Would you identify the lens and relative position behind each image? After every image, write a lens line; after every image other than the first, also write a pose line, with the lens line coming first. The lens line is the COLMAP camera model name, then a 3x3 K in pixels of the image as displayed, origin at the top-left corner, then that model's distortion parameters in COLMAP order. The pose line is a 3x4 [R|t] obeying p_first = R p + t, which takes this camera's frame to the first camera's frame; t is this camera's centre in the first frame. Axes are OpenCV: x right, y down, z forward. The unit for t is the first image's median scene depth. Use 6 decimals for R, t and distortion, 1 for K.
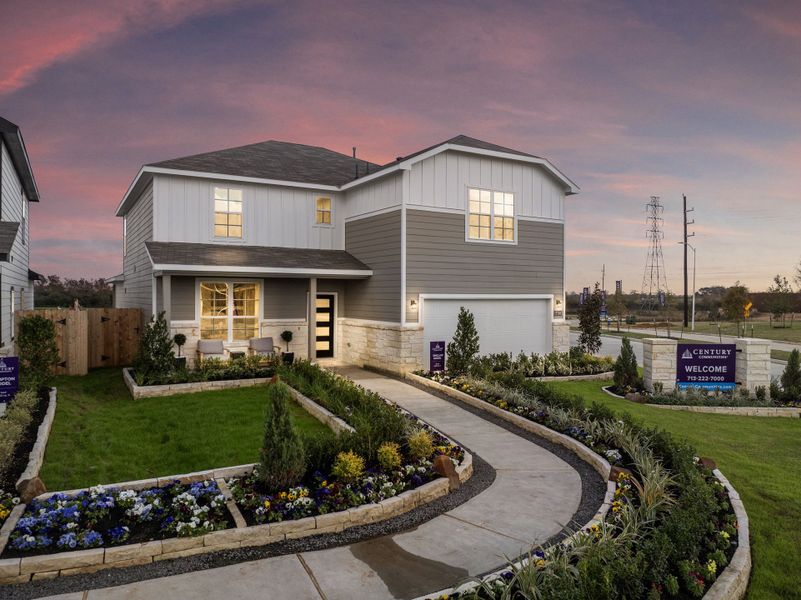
lens RADIAL K [[565.2, 0, 400.5], [0, 565.2, 300.0], [0, 0, 1]] dist [-0.049399, -0.001486]
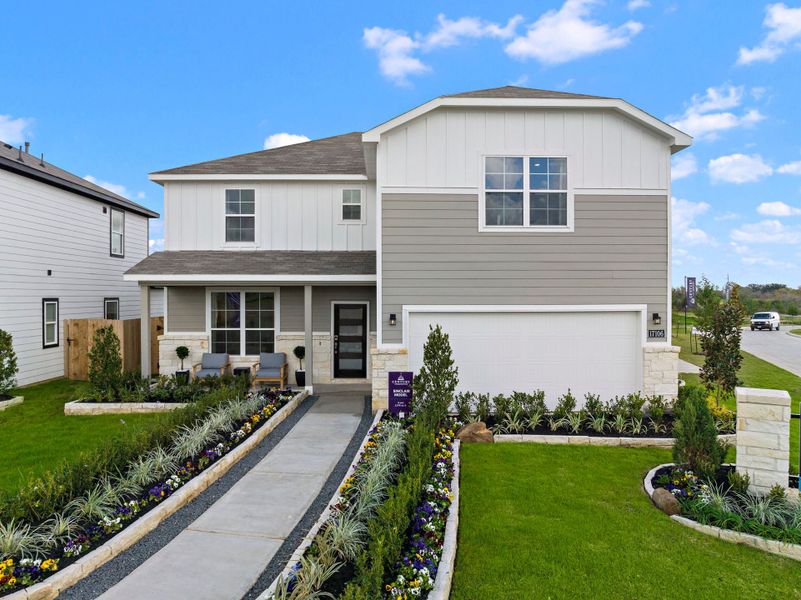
lens RADIAL K [[565.2, 0, 400.5], [0, 565.2, 300.0], [0, 0, 1]] dist [-0.049399, -0.001486]
pose [[0.873645, -0.000670, -0.486564, 0.369427], [0.000881, 1.000000, 0.000205, -0.017047], [0.486563, -0.000608, 0.873645, 0.322721]]
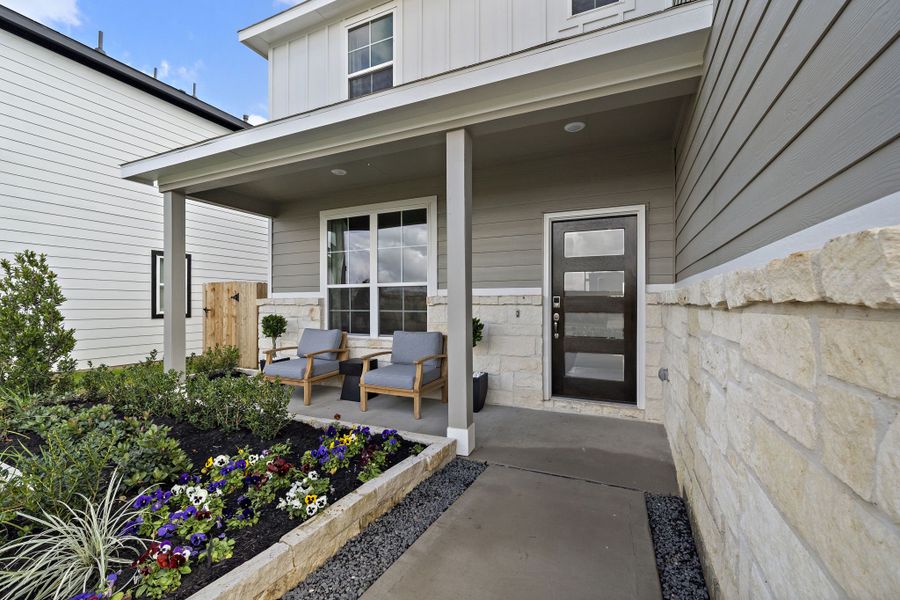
lens RADIAL K [[383.2, 0, 450.0], [0, 383.2, 300.0], [0, 0, 1]] dist [0.001971, 0.000356]
pose [[0.562725, -0.016922, -0.826471, 0.002398], [-0.001965, 0.999760, -0.021808, 0.050453], [0.826642, 0.013896, 0.562557, 0.872888]]
